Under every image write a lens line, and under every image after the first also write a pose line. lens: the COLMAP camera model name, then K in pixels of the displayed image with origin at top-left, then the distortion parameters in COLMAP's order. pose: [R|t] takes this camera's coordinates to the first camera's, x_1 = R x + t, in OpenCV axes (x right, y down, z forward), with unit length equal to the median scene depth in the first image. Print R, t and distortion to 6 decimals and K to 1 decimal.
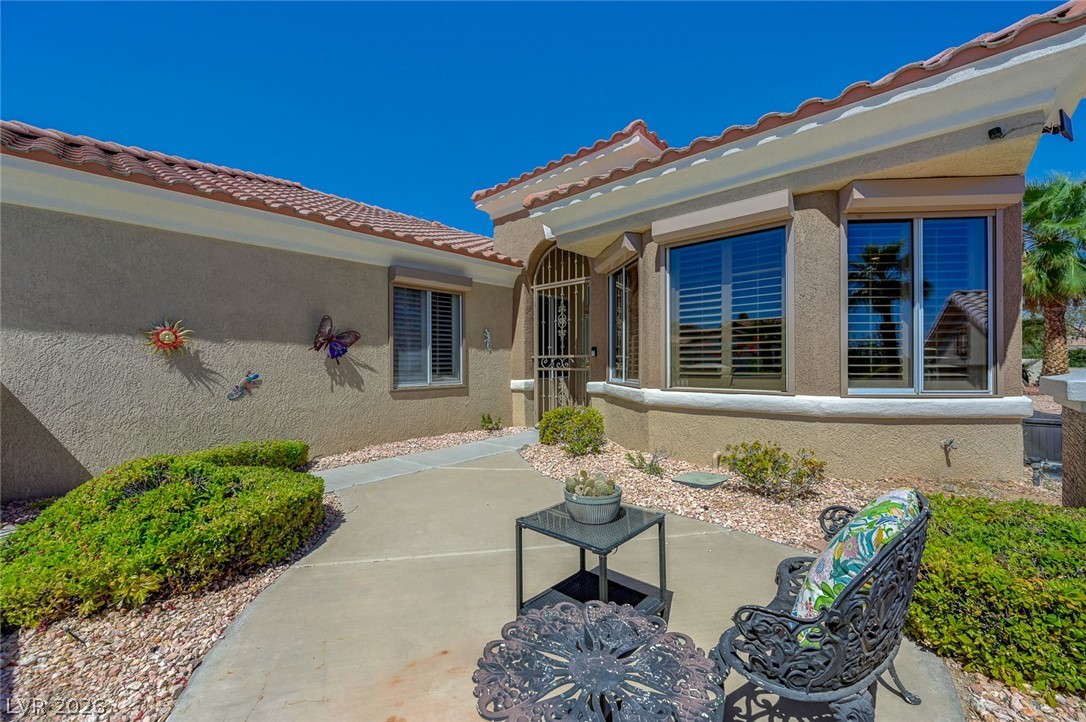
lens RADIAL K [[429.6, 0, 546.4], [0, 429.6, 362.2], [0, 0, 1]] dist [0.001977, 0.000267]
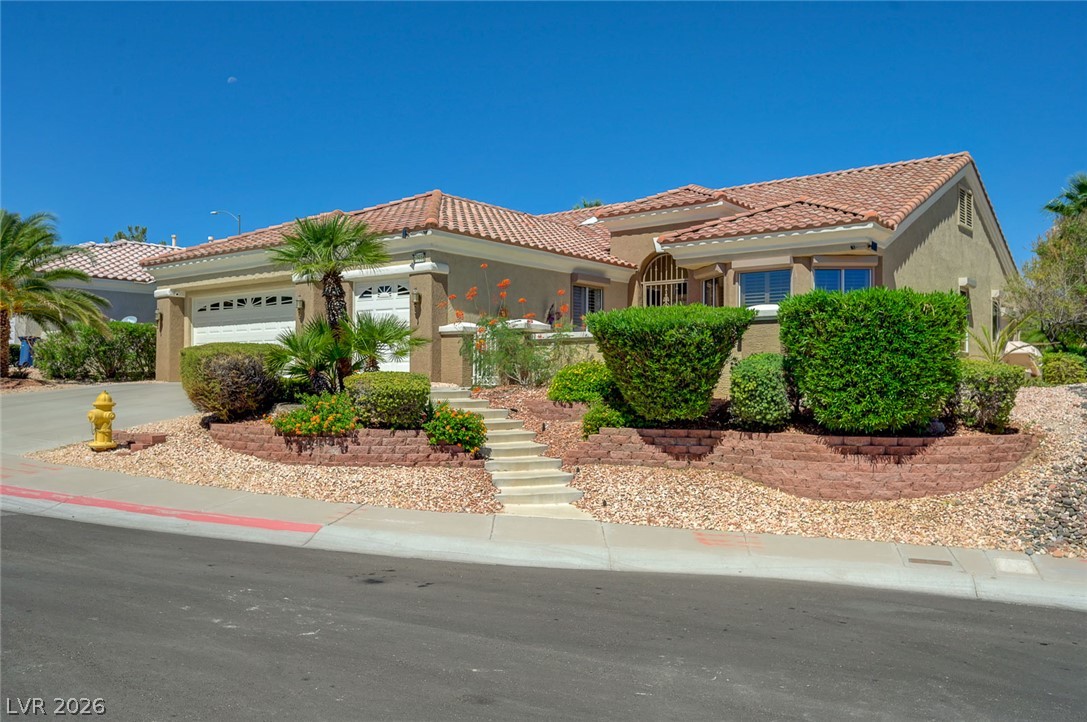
lens RADIAL K [[833.8, 0, 543.5], [0, 833.8, 361.0], [0, 0, 1]] dist [0.000325, 0.000109]
pose [[0.997965, 0.011185, 0.062780, -1.061781], [-0.009828, 0.999712, -0.021888, 0.290333], [-0.063006, 0.021227, 0.997787, -3.439562]]
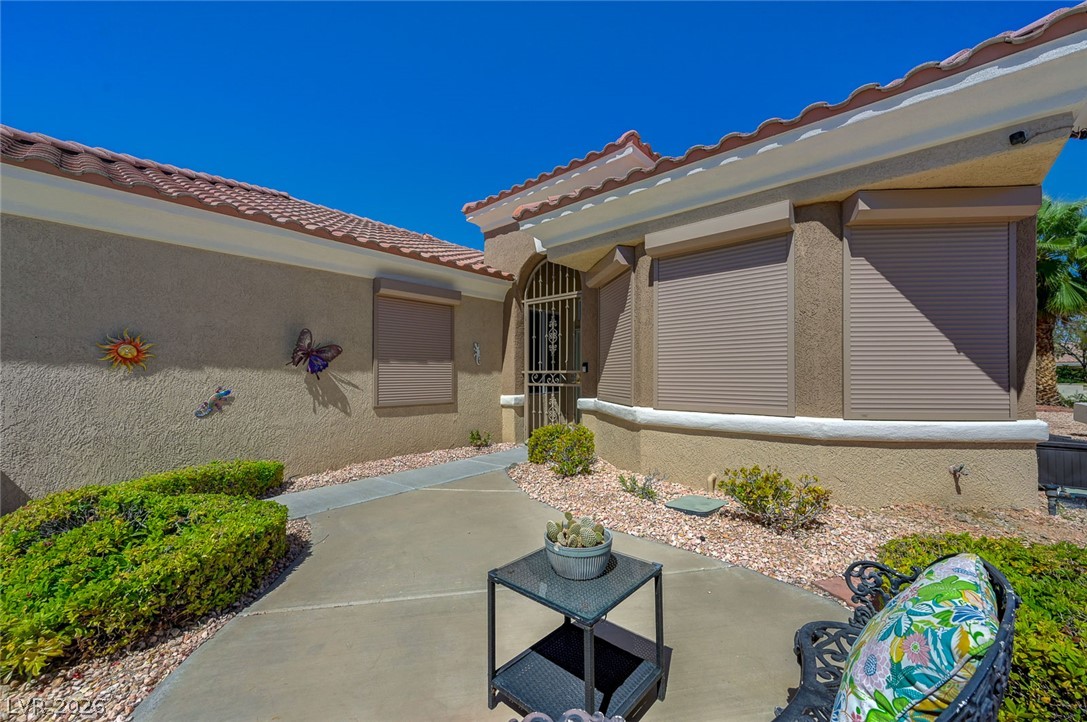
lens RADIAL K [[421.0, 0, 545.3], [0, 421.0, 371.8], [0, 0, 1]] dist [0.014204, 0.000122]
pose [[0.999892, 0.006274, 0.013318, 0.012941], [-0.006168, 0.999949, -0.007963, -0.011555], [-0.013367, 0.007880, 0.999880, 0.070989]]
